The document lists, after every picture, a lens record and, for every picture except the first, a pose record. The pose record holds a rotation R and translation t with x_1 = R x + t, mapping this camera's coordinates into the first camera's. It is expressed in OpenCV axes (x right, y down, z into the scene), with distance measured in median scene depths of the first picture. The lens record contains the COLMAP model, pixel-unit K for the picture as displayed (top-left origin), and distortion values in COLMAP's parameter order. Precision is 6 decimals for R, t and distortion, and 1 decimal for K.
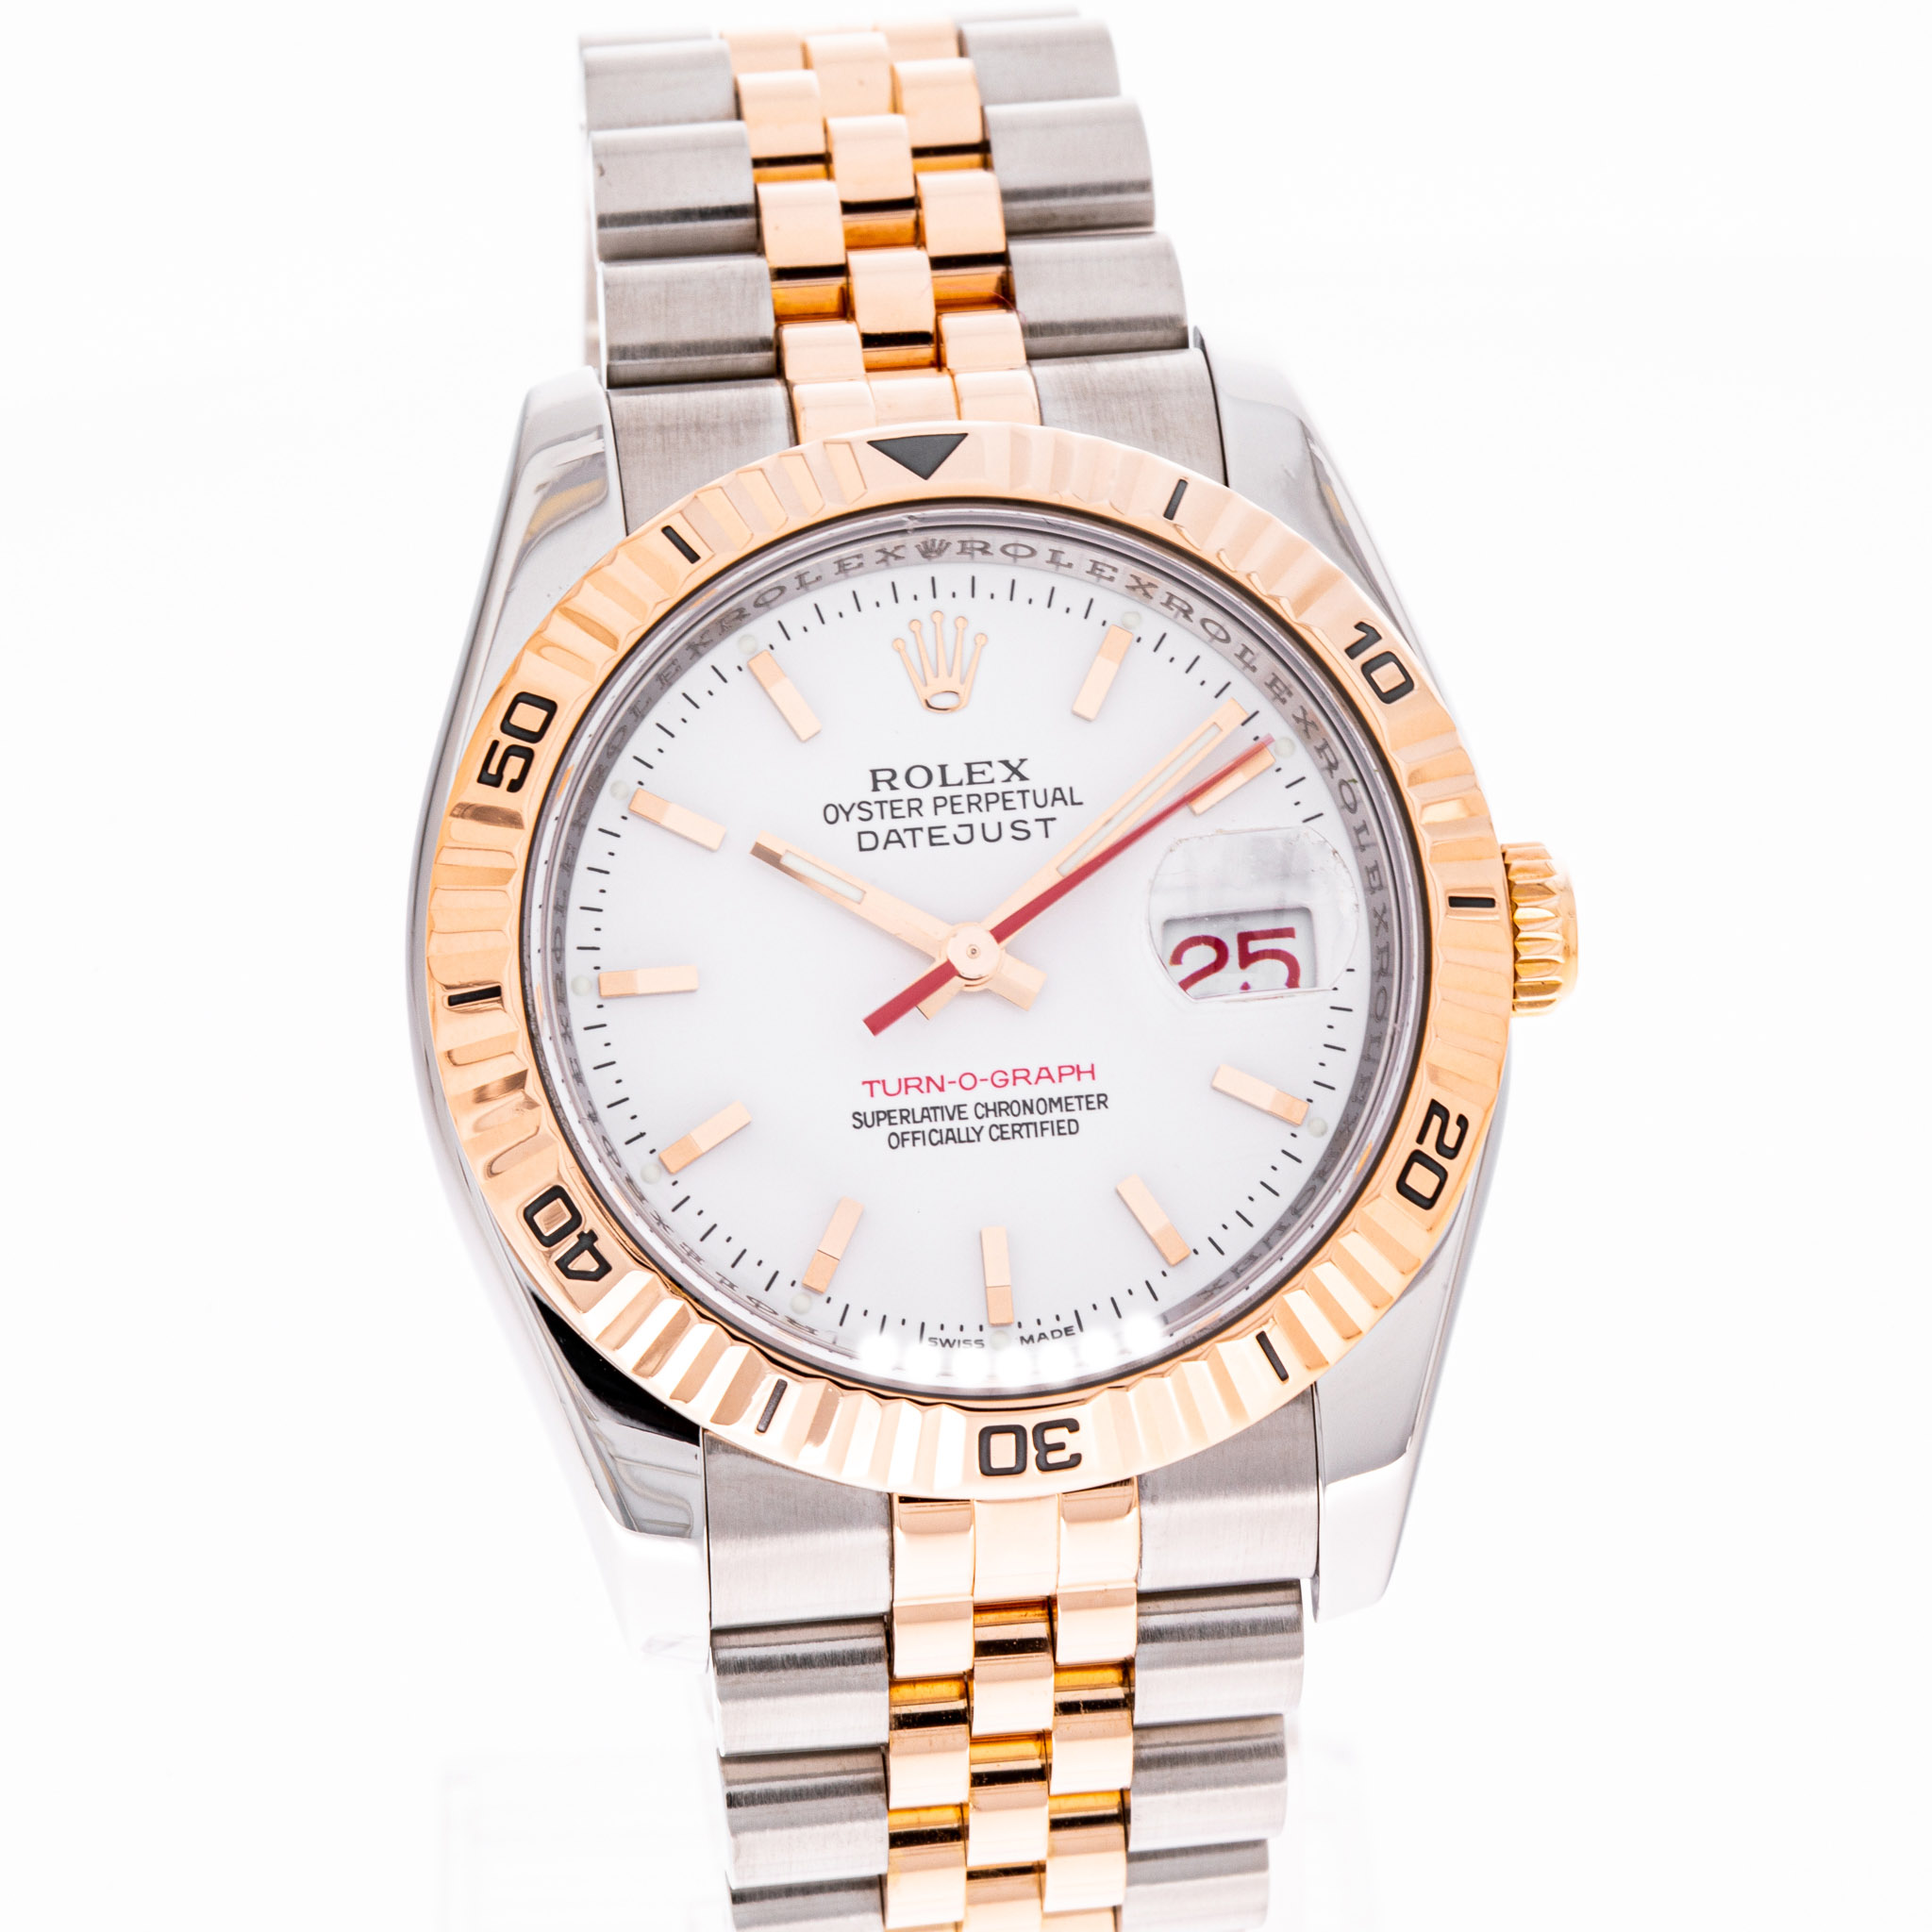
lens RADIAL K [[11960.6, 0, 930.8], [0, 11960.6, 267.6], [0, 0, 1]] dist [-1.457461, 39.313860]
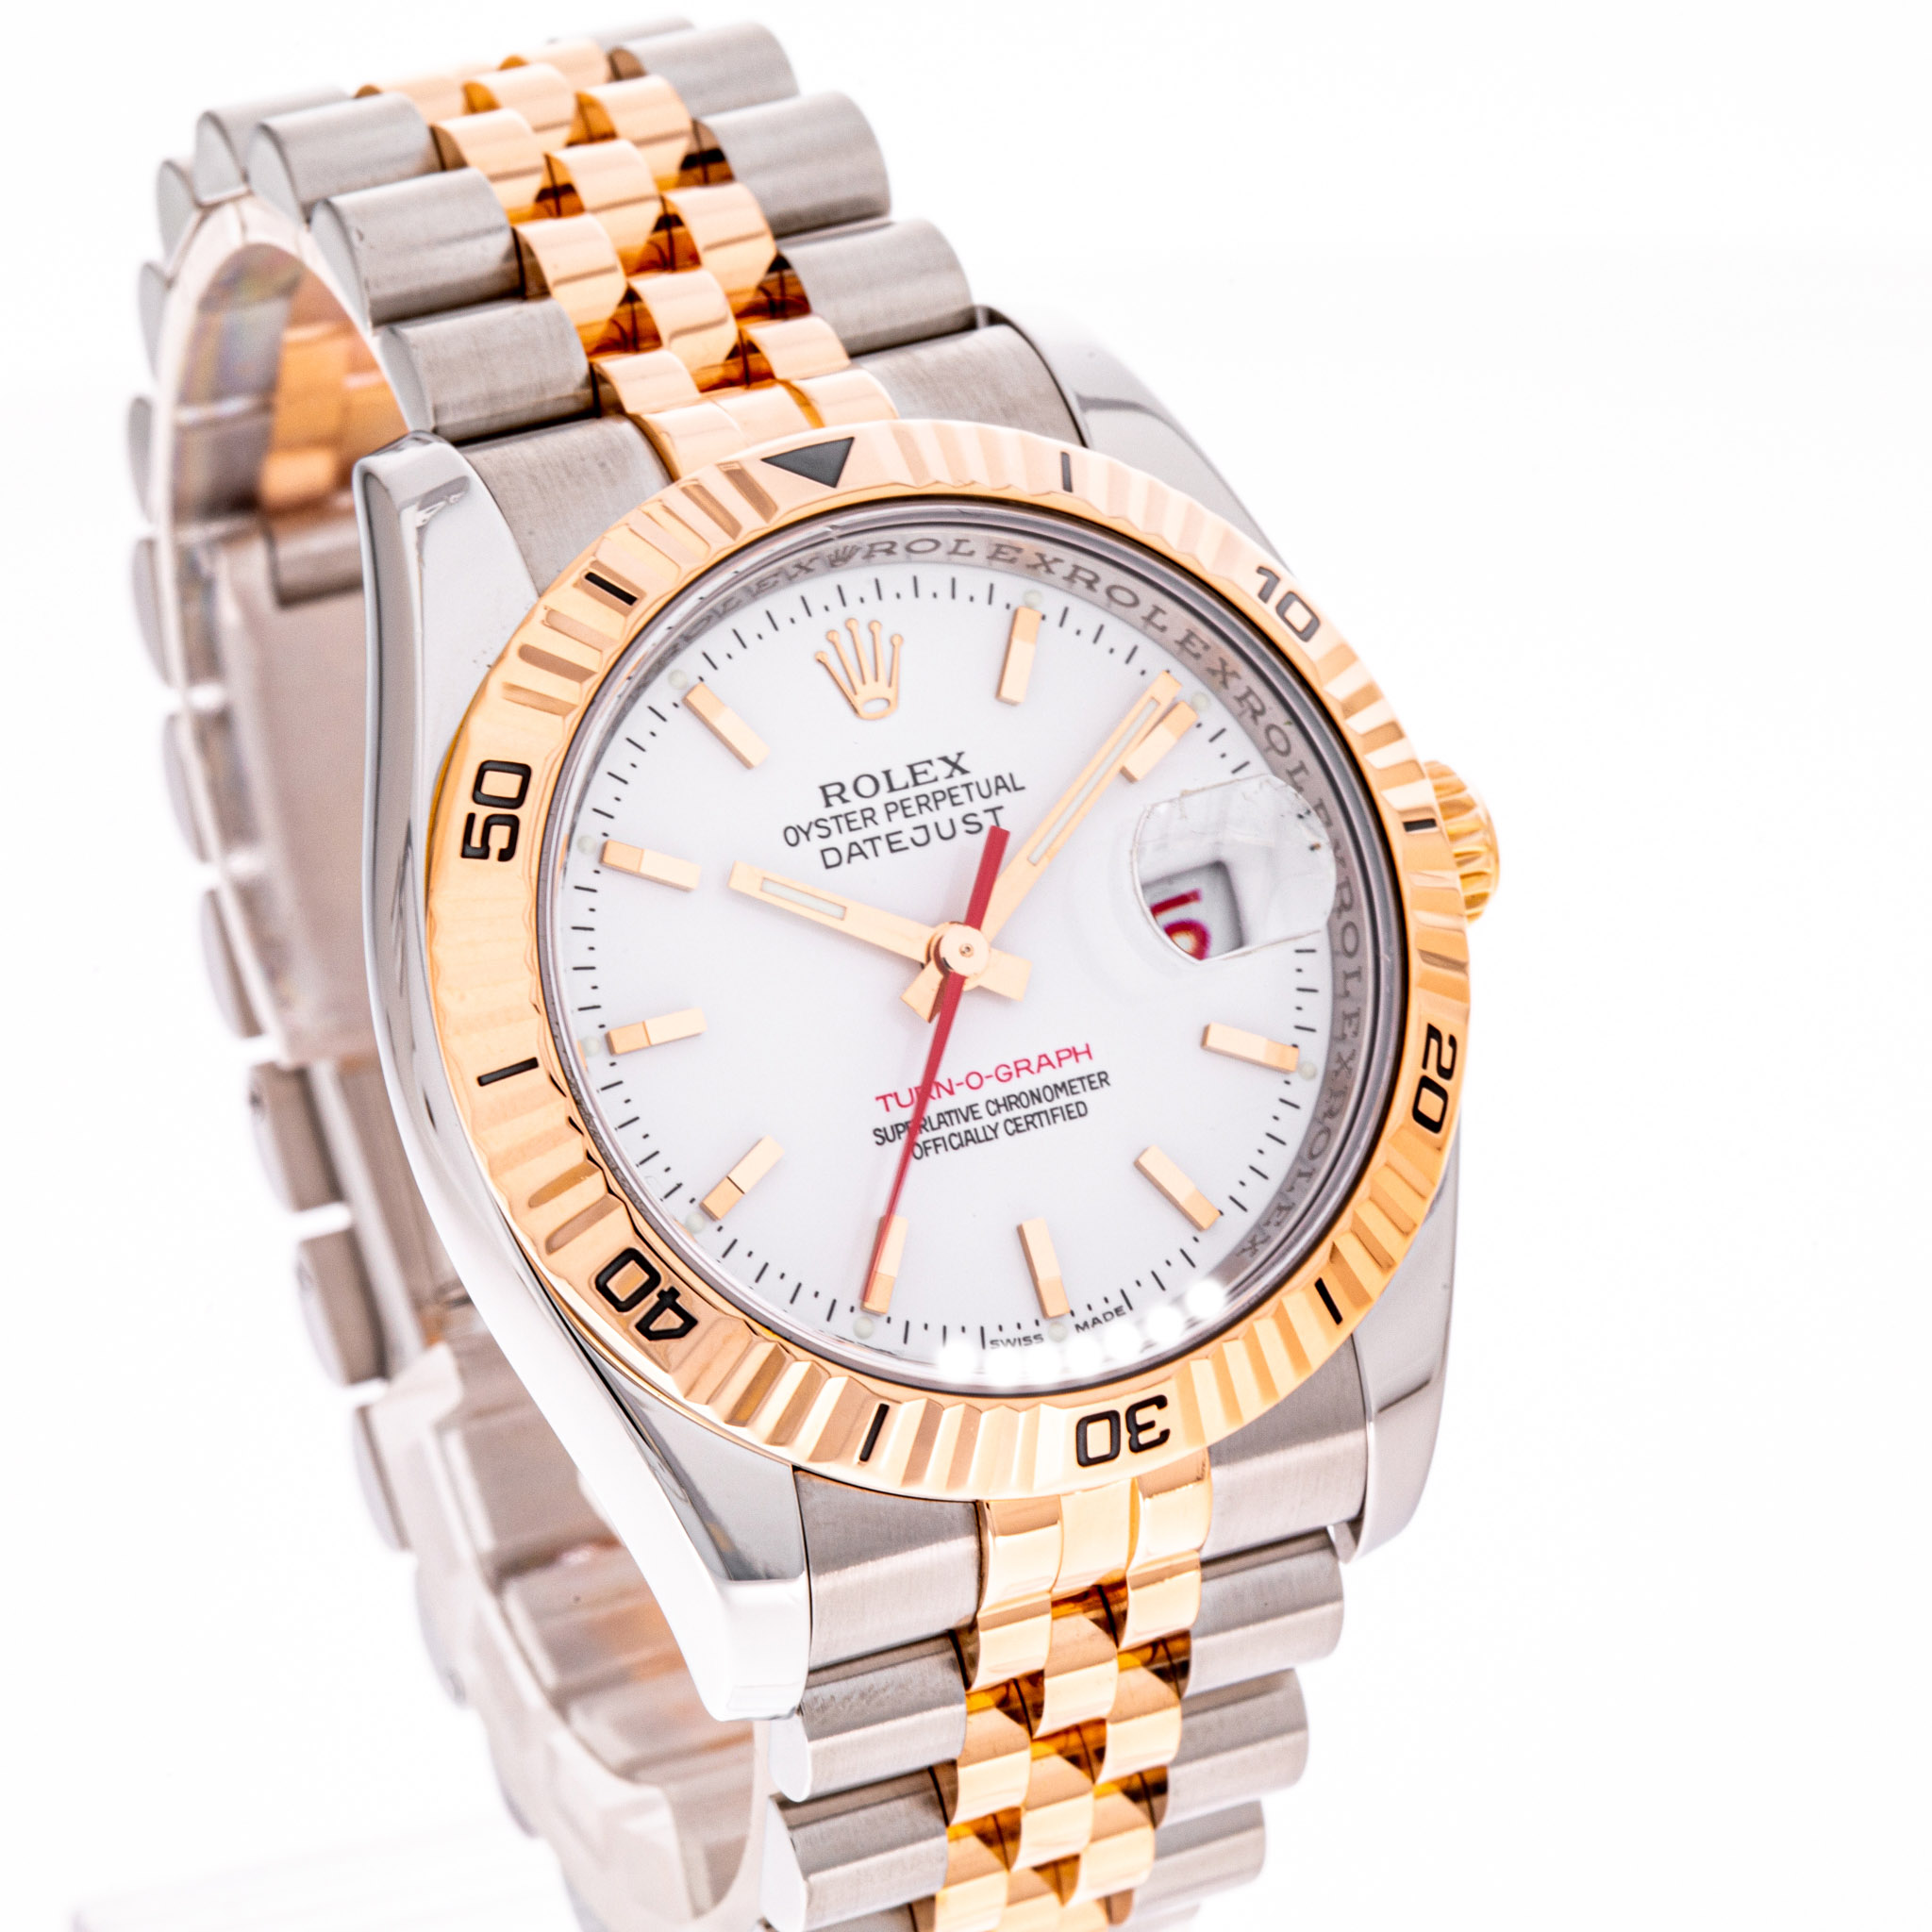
lens RADIAL K [[11960.6, 0, 930.8], [0, 11960.6, 267.6], [0, 0, 1]] dist [-1.457461, 39.313860]
pose [[0.951138, -0.141446, 0.274461, -0.262795], [0.143189, 0.989599, 0.013782, -0.012838], [-0.273556, 0.026191, 0.961499, 0.045698]]
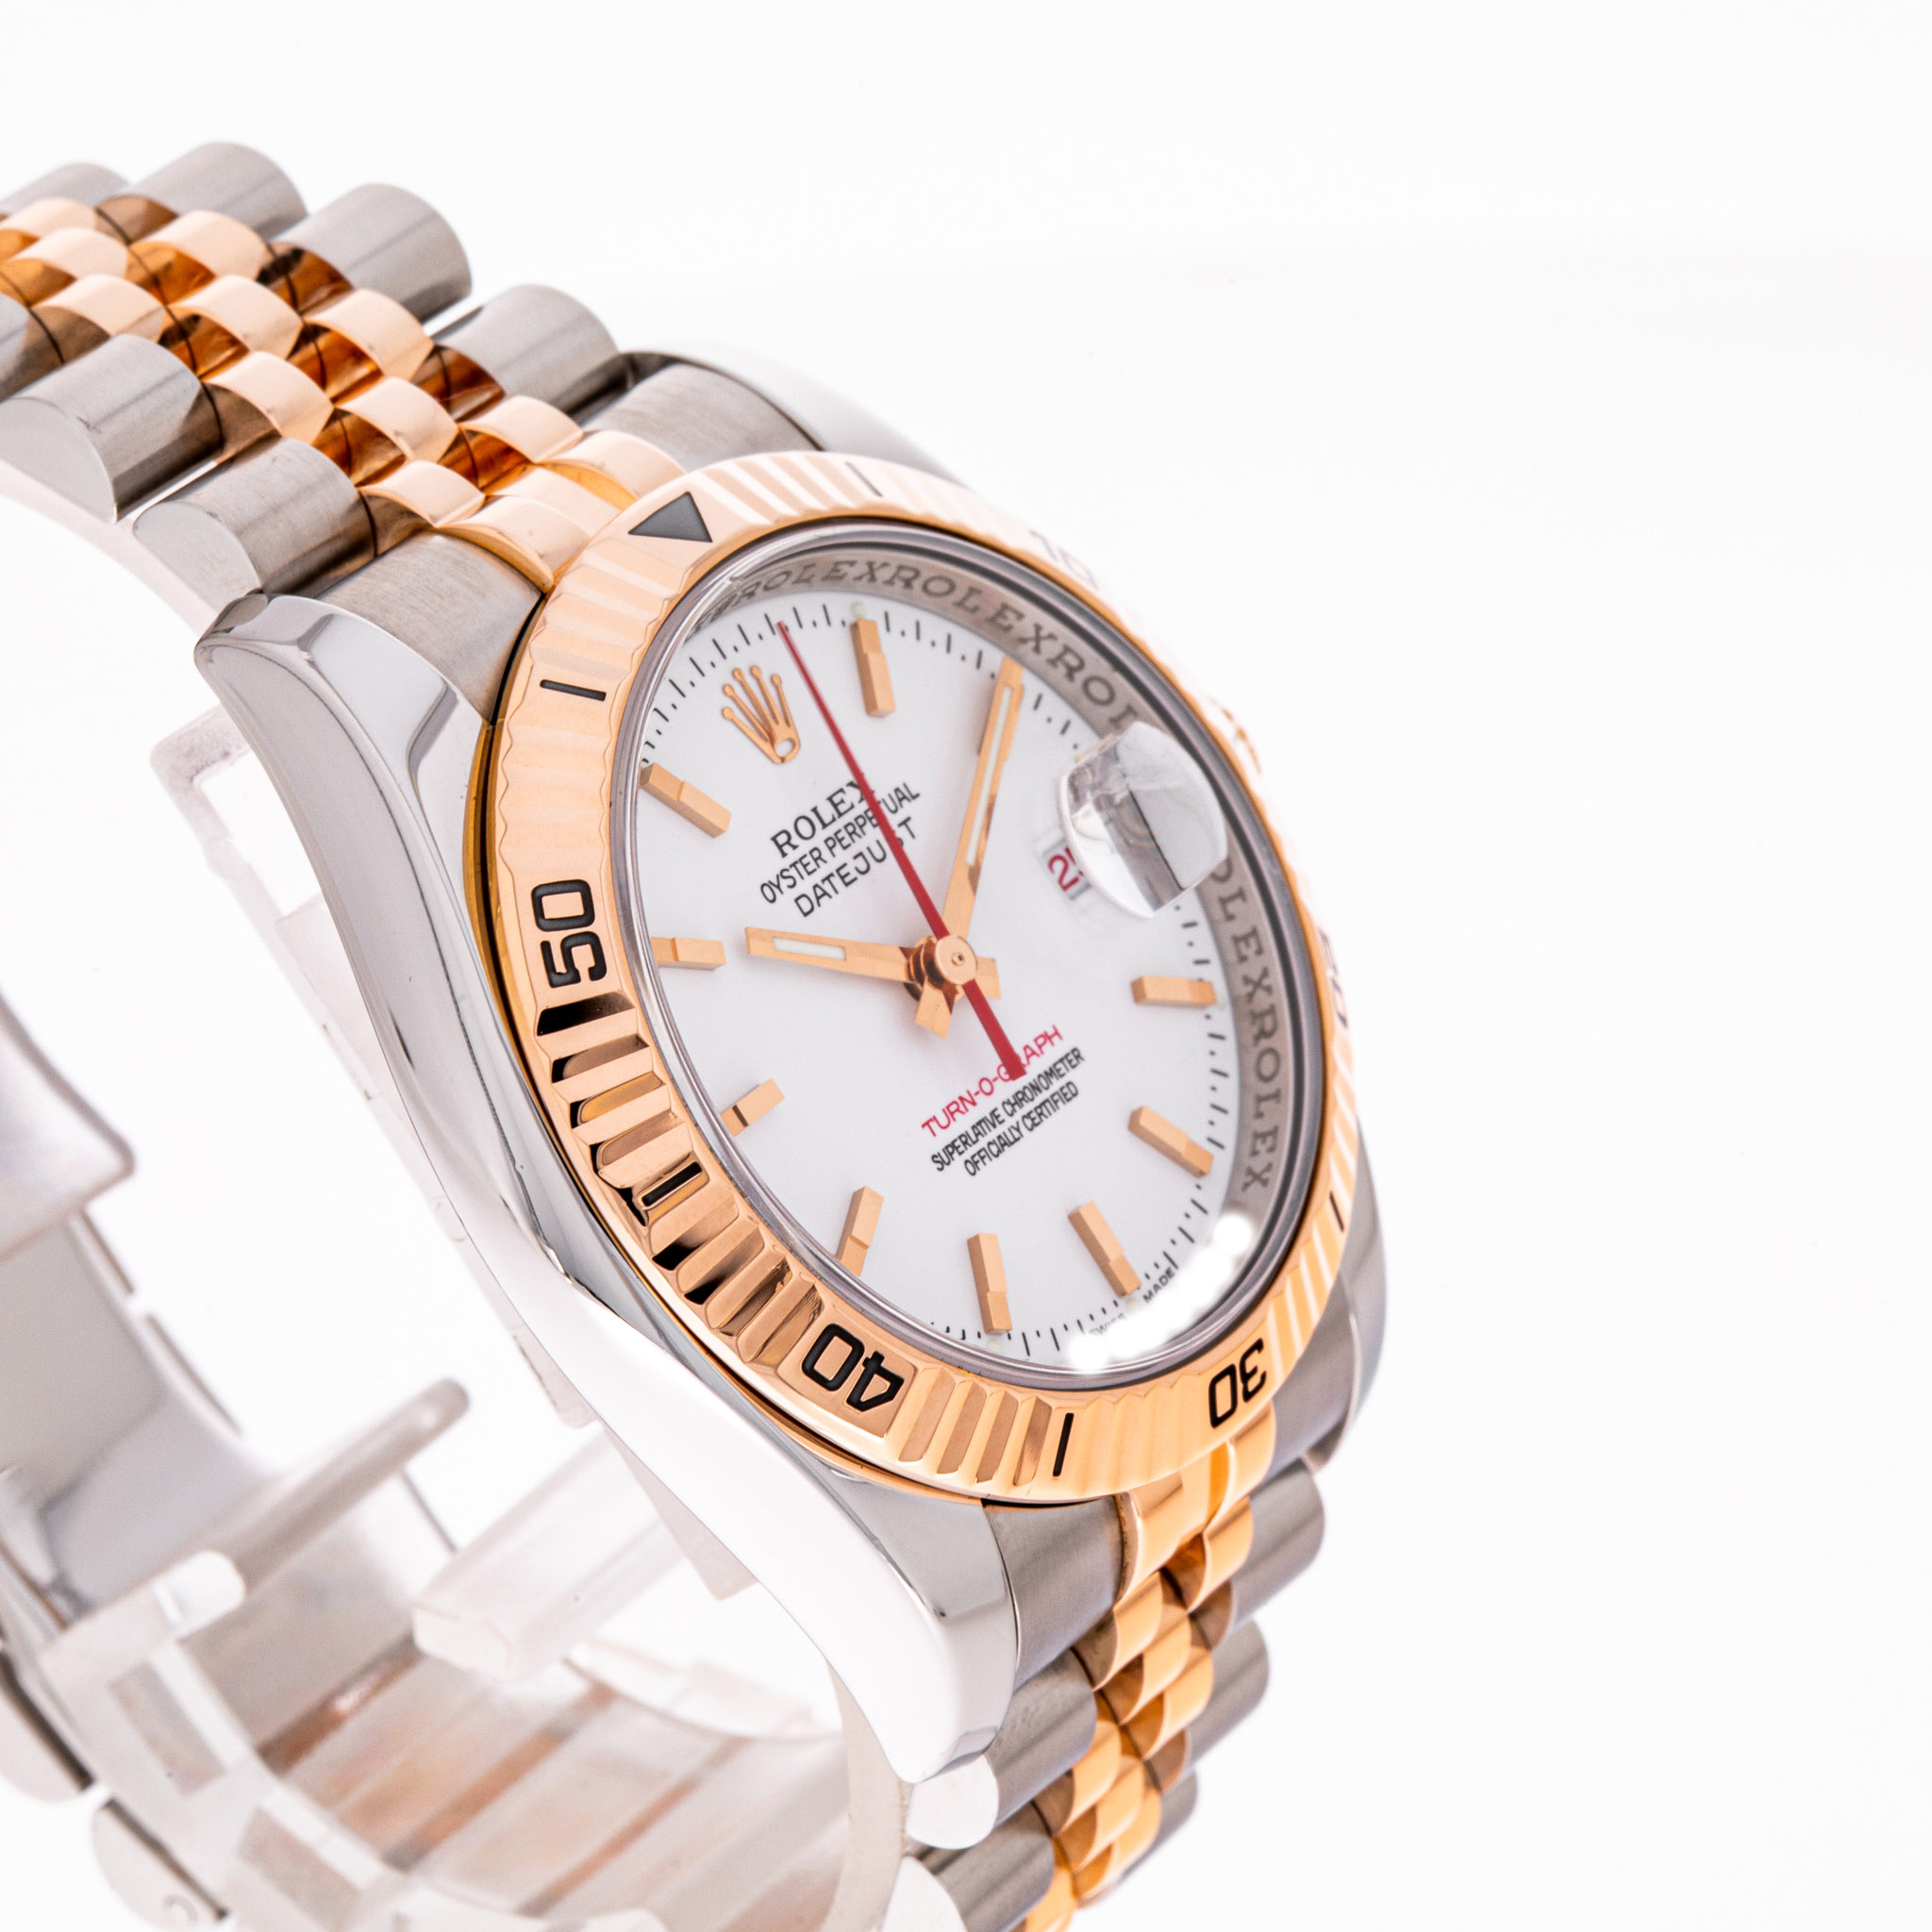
lens RADIAL K [[11960.6, 0, 930.8], [0, 11960.6, 267.6], [0, 0, 1]] dist [-1.457461, 39.313860]
pose [[0.663048, -0.332418, 0.670720, -0.636630], [0.342101, 0.931514, 0.123483, -0.117591], [-0.665833, 0.147579, 0.731359, 0.273745]]
